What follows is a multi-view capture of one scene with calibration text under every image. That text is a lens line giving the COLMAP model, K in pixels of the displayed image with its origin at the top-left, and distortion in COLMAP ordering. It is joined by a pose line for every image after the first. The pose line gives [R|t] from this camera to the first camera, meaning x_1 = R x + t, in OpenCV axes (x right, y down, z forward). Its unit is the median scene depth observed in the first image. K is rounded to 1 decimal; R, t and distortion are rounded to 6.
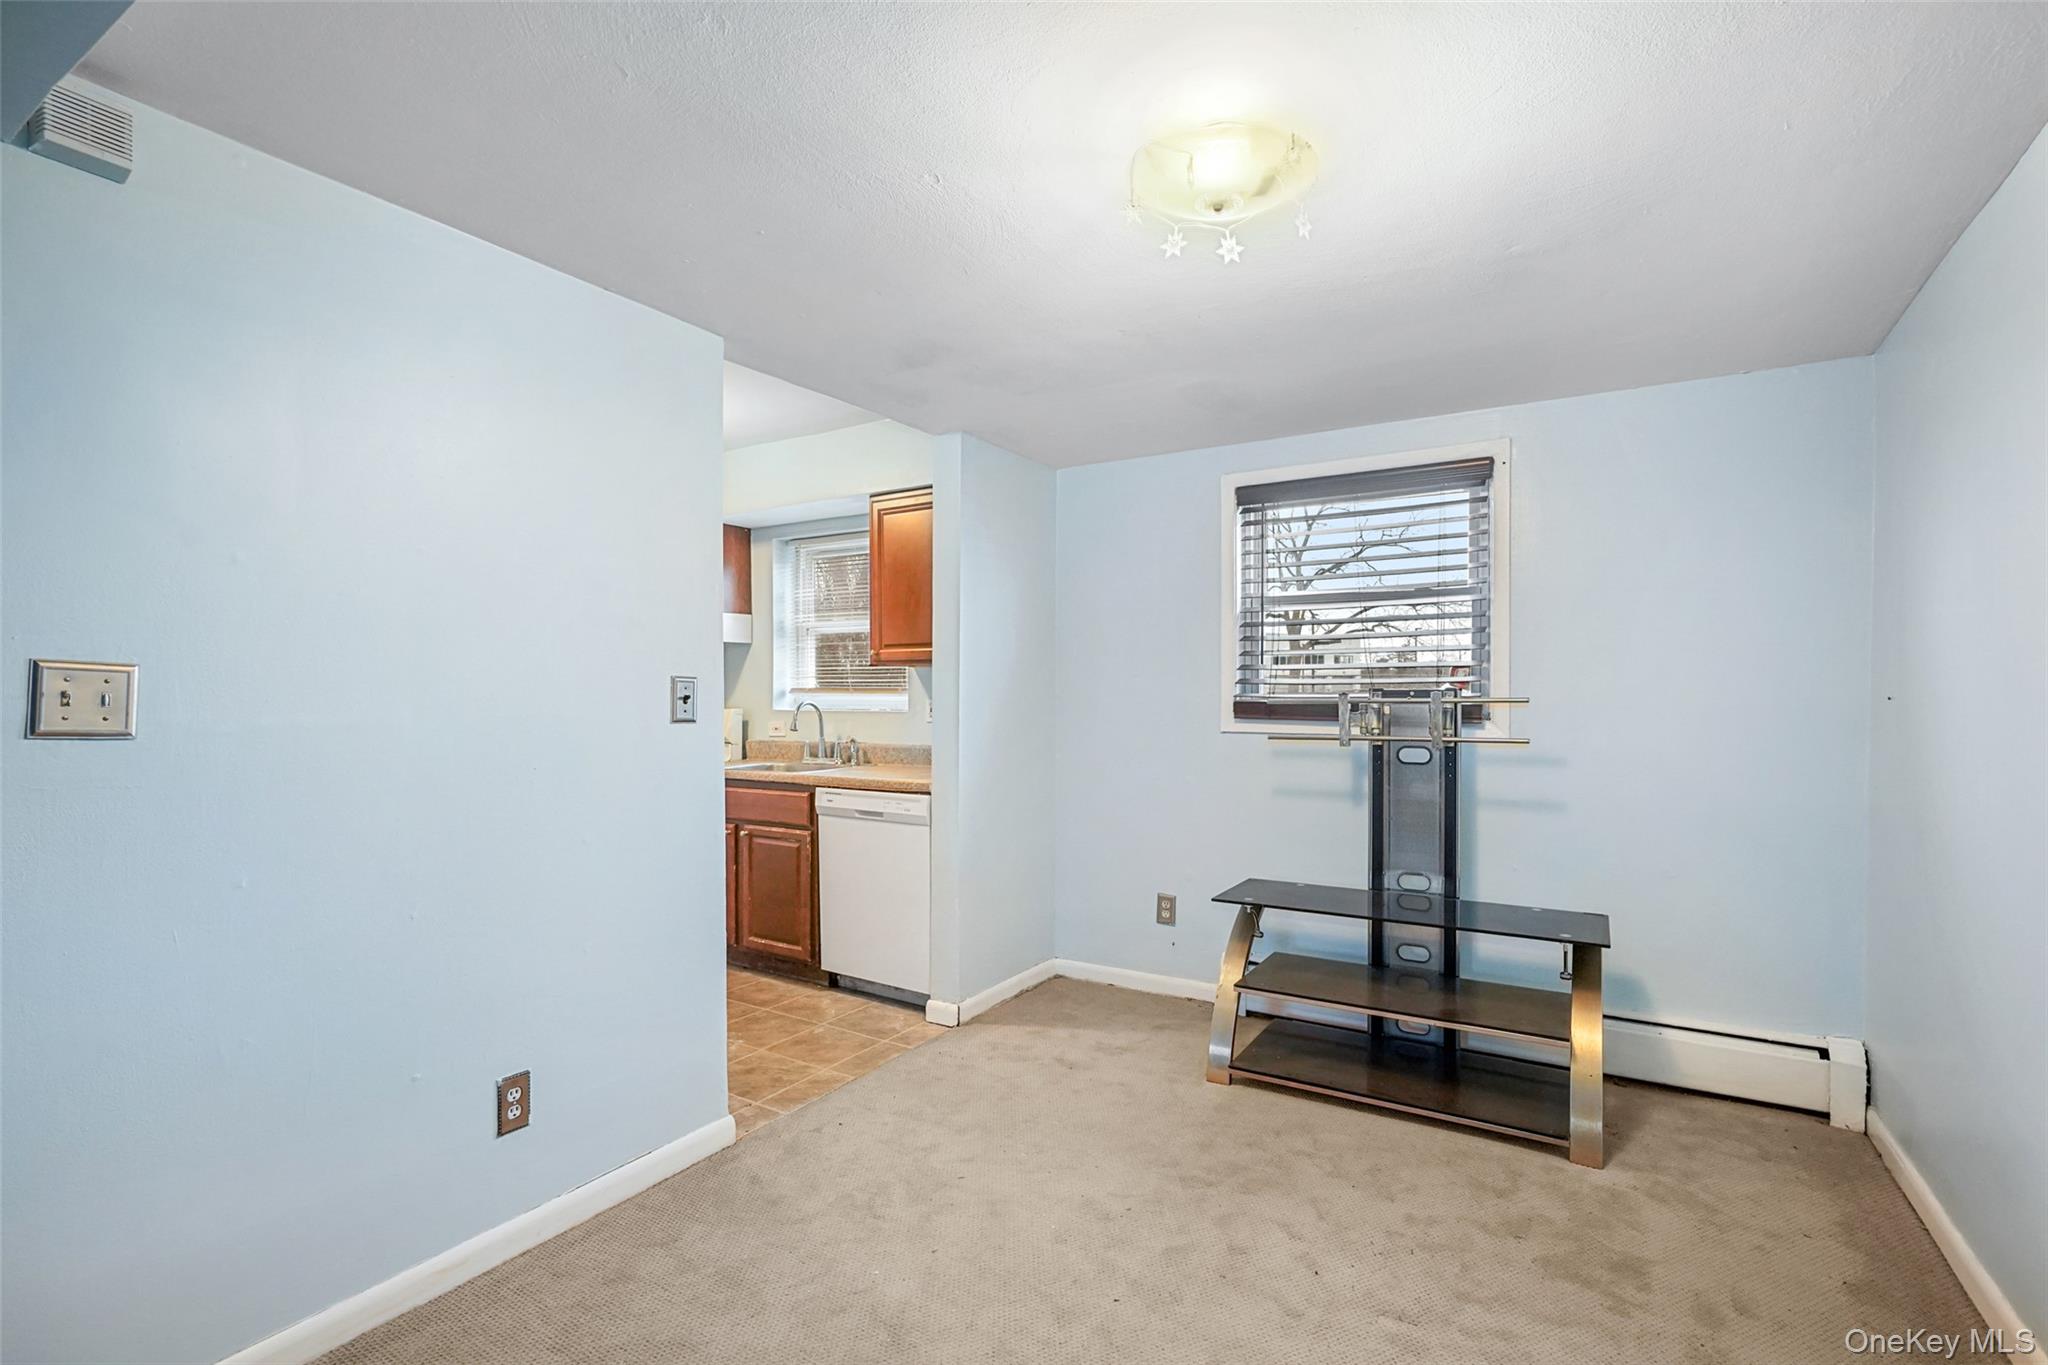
lens RADIAL K [[935.5, 0, 1022.7], [0, 935.5, 688.5], [0, 0, 1]] dist [-0.002980, -0.000056]
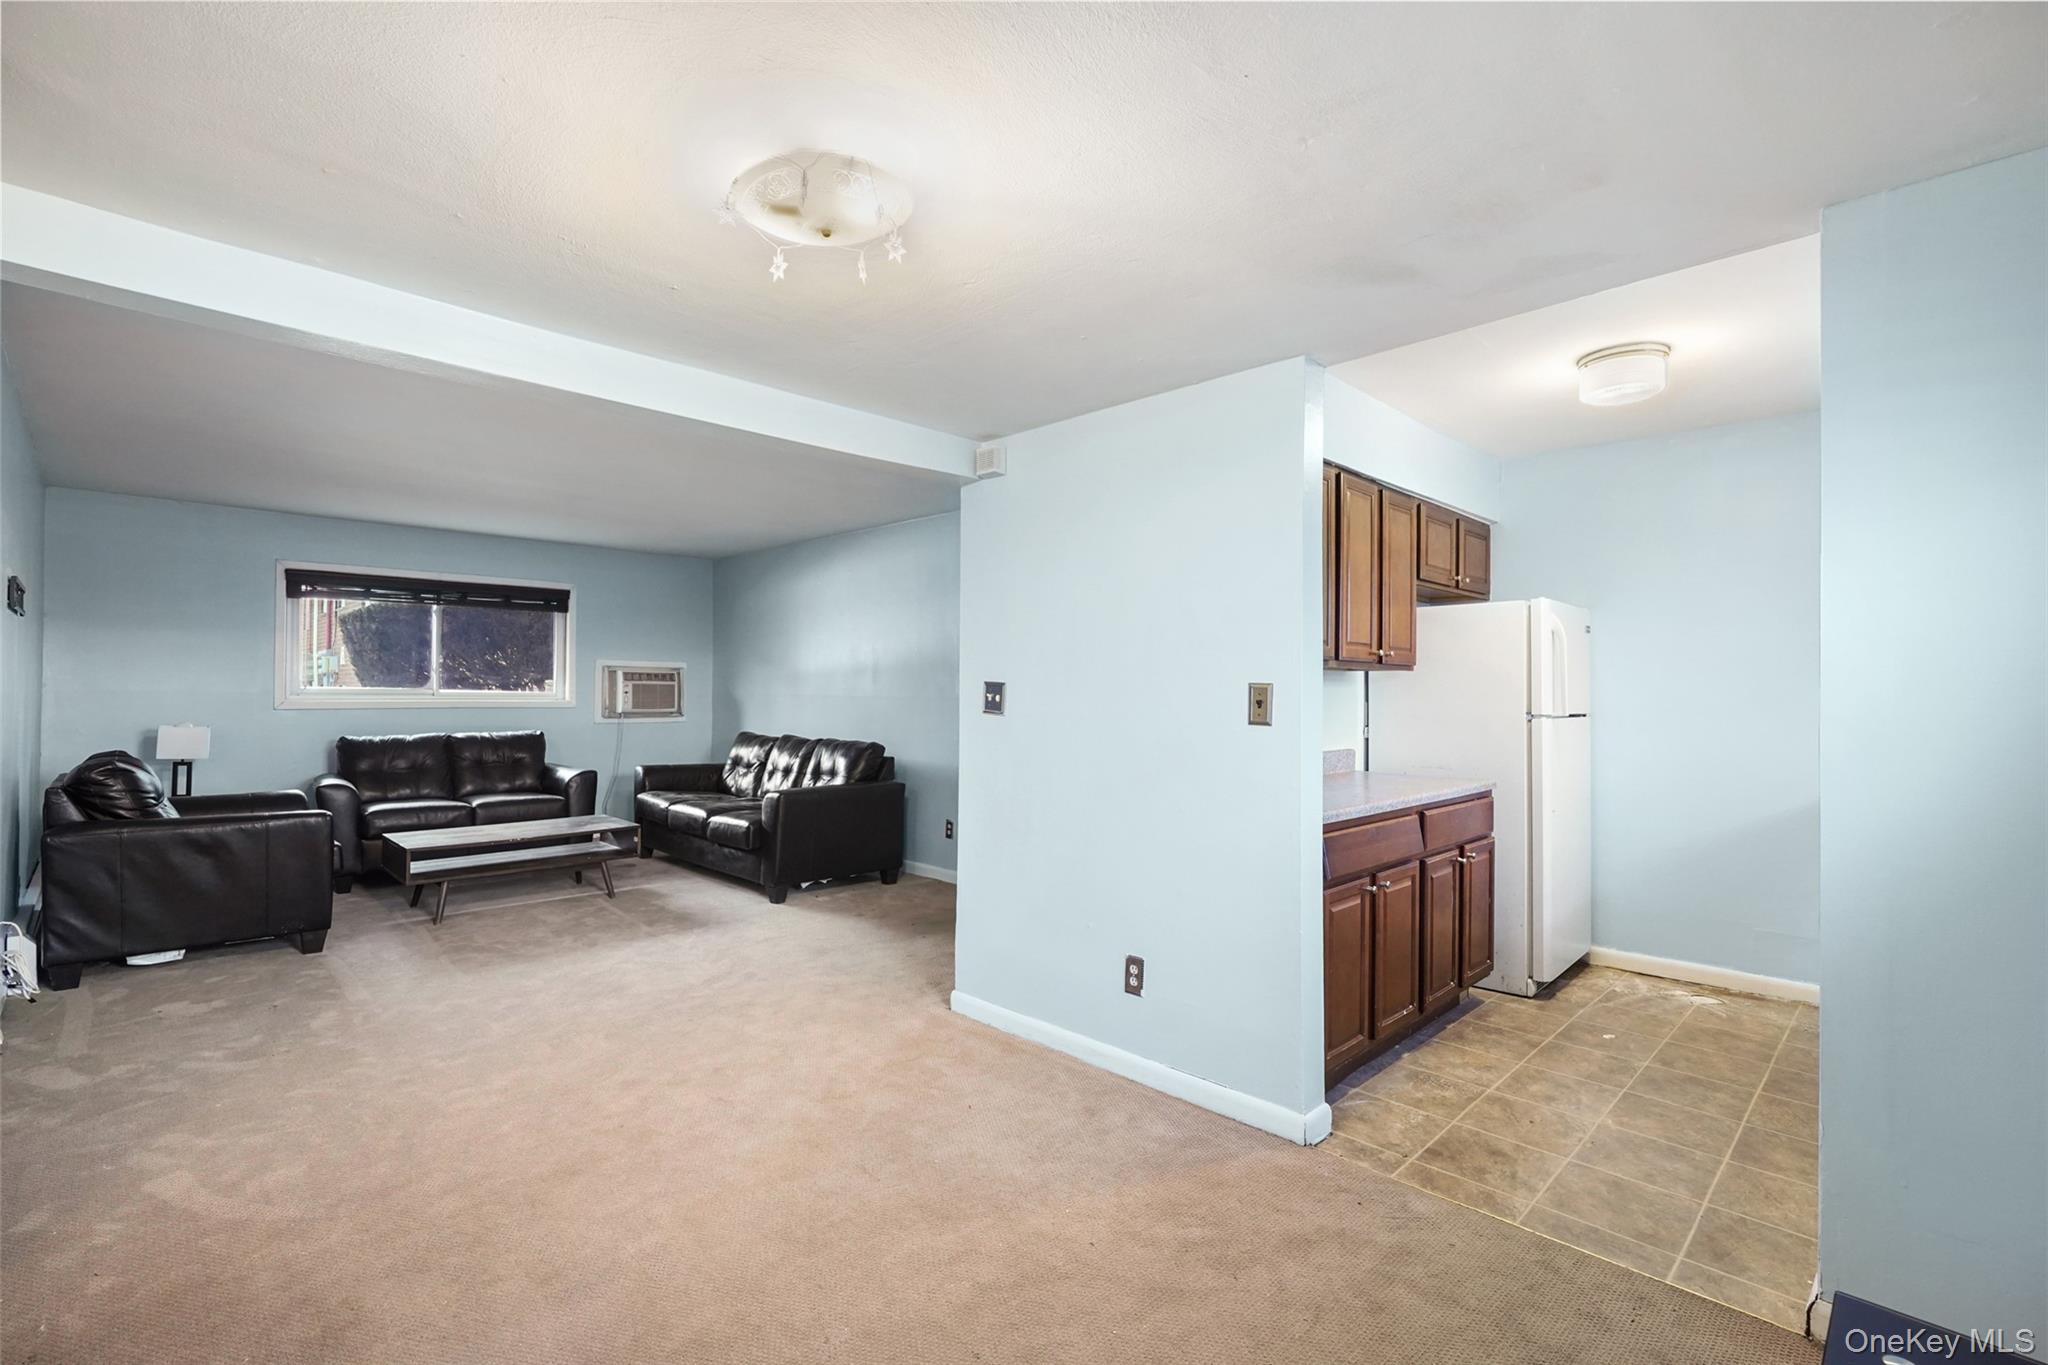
lens RADIAL K [[935.5, 0, 1019.3], [0, 935.5, 678.1], [0, 0, 1]] dist [-0.002980, -0.000056]
pose [[-0.233810, -0.012827, -0.972198, 0.421982], [-0.003062, 0.999918, -0.012456, -0.002127], [0.972278, 0.000064, -0.233830, 0.529127]]
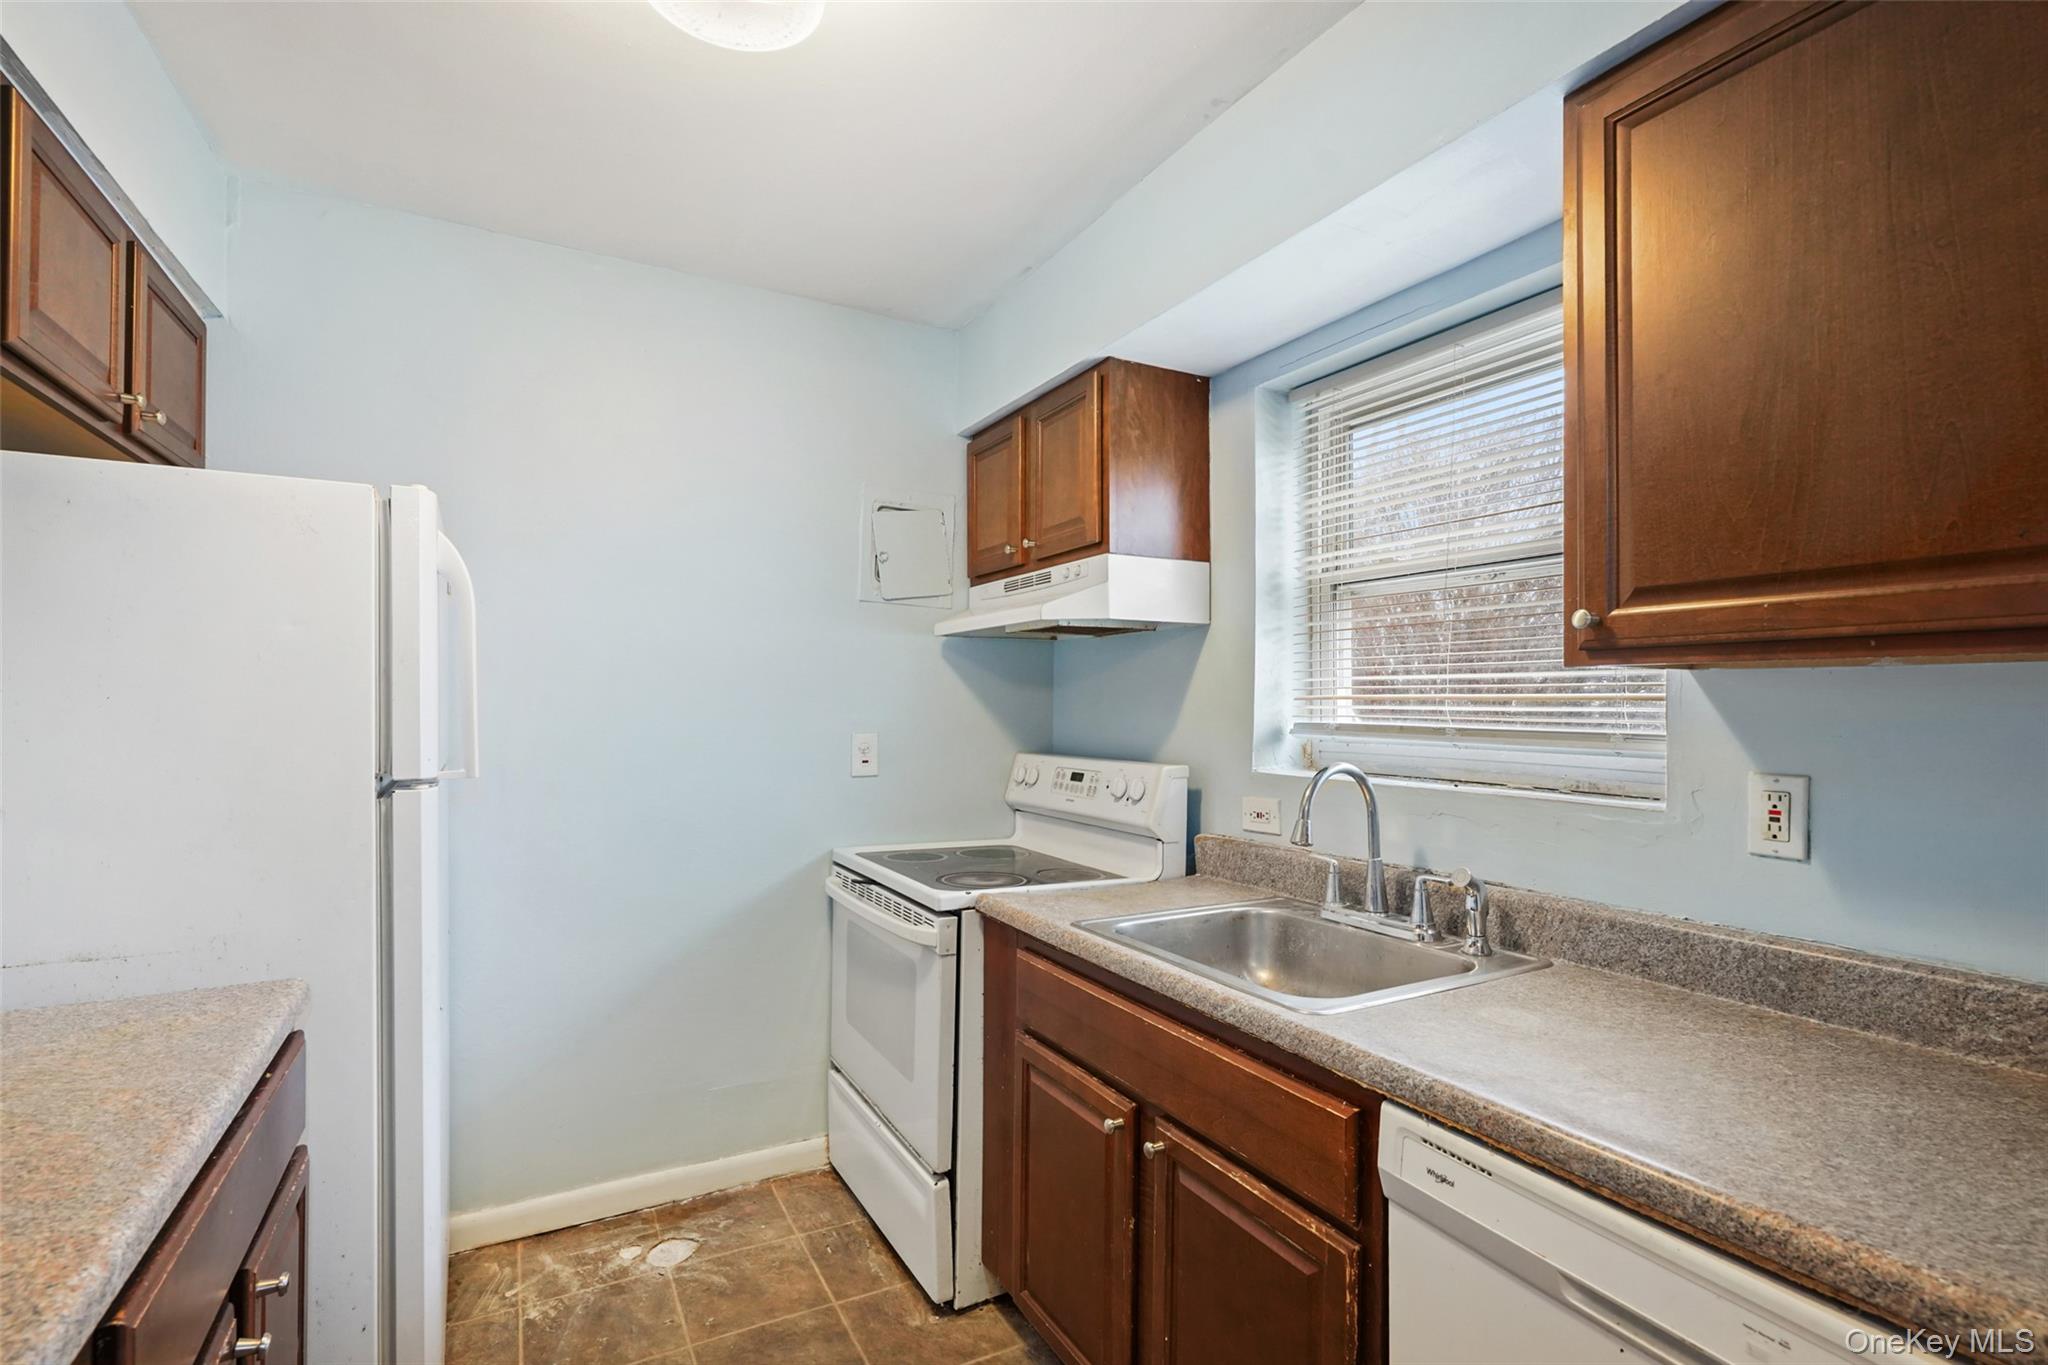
lens RADIAL K [[935.5, 0, 1027.6], [0, 935.5, 707.1], [0, 0, 1]] dist [-0.002980, -0.000056]
pose [[0.866925, 0.008763, -0.498361, -0.150123], [-0.006463, 0.999959, 0.006340, -0.010563], [0.498397, -0.002275, 0.866946, 0.607470]]
